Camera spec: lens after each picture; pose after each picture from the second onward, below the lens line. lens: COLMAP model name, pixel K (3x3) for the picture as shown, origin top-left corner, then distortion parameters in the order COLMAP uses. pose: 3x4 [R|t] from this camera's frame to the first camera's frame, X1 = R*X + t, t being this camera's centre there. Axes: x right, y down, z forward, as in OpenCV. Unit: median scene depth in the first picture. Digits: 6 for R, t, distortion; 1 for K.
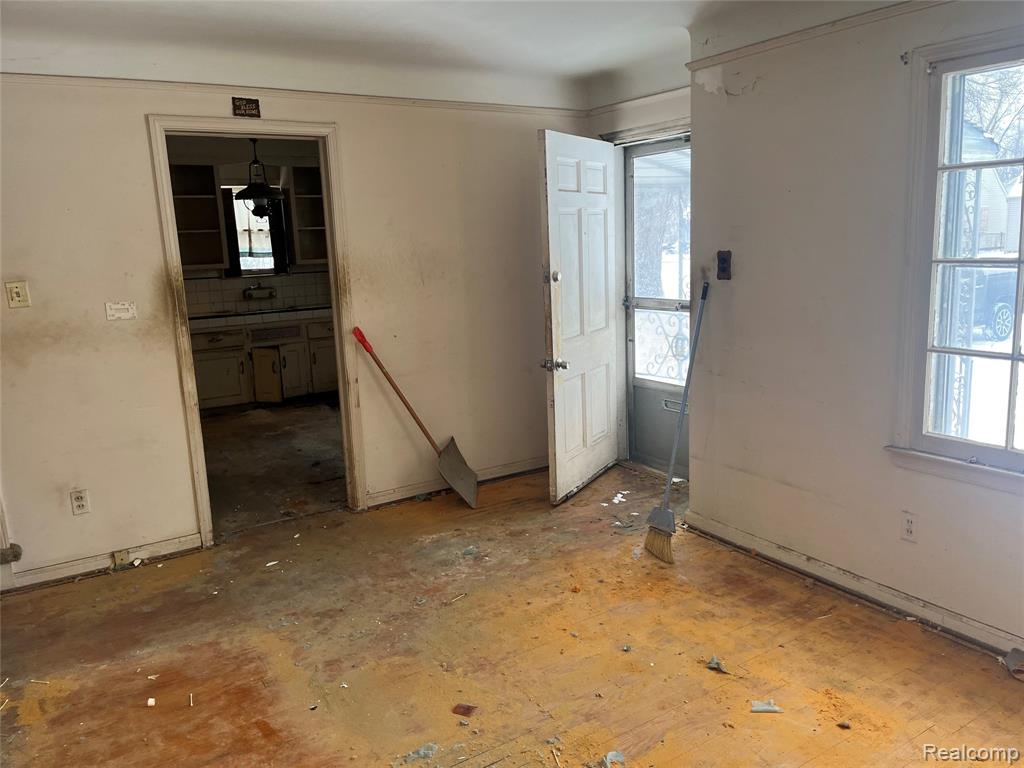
lens RADIAL K [[775.8, 0, 515.7], [0, 775.8, 380.9], [0, 0, 1]] dist [-0.010585, -0.013767]
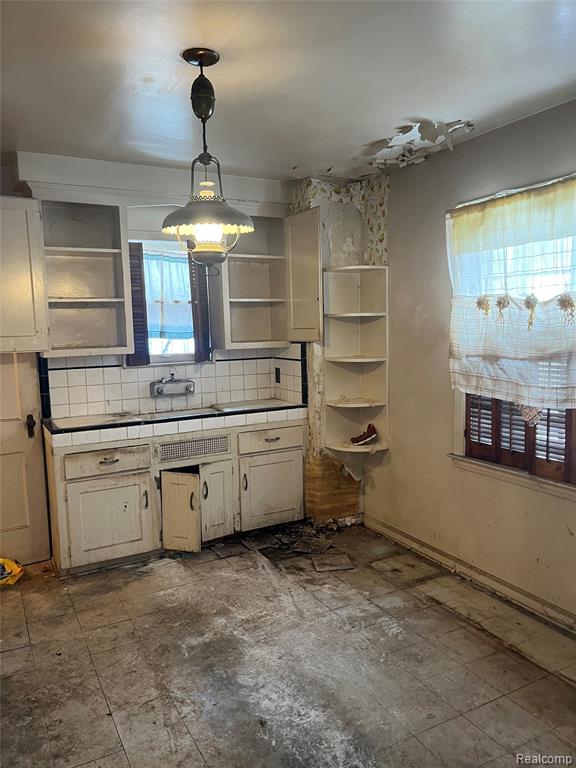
lens RADIAL K [[581.8, 0, 291.1], [0, 581.8, 382.2], [0, 0, 1]] dist [-0.010585, -0.013767]
pose [[0.997621, 0.022968, -0.065004, -0.191790], [-0.028323, 0.996172, -0.082697, -0.079313], [0.062856, 0.084342, 0.994452, 0.484356]]
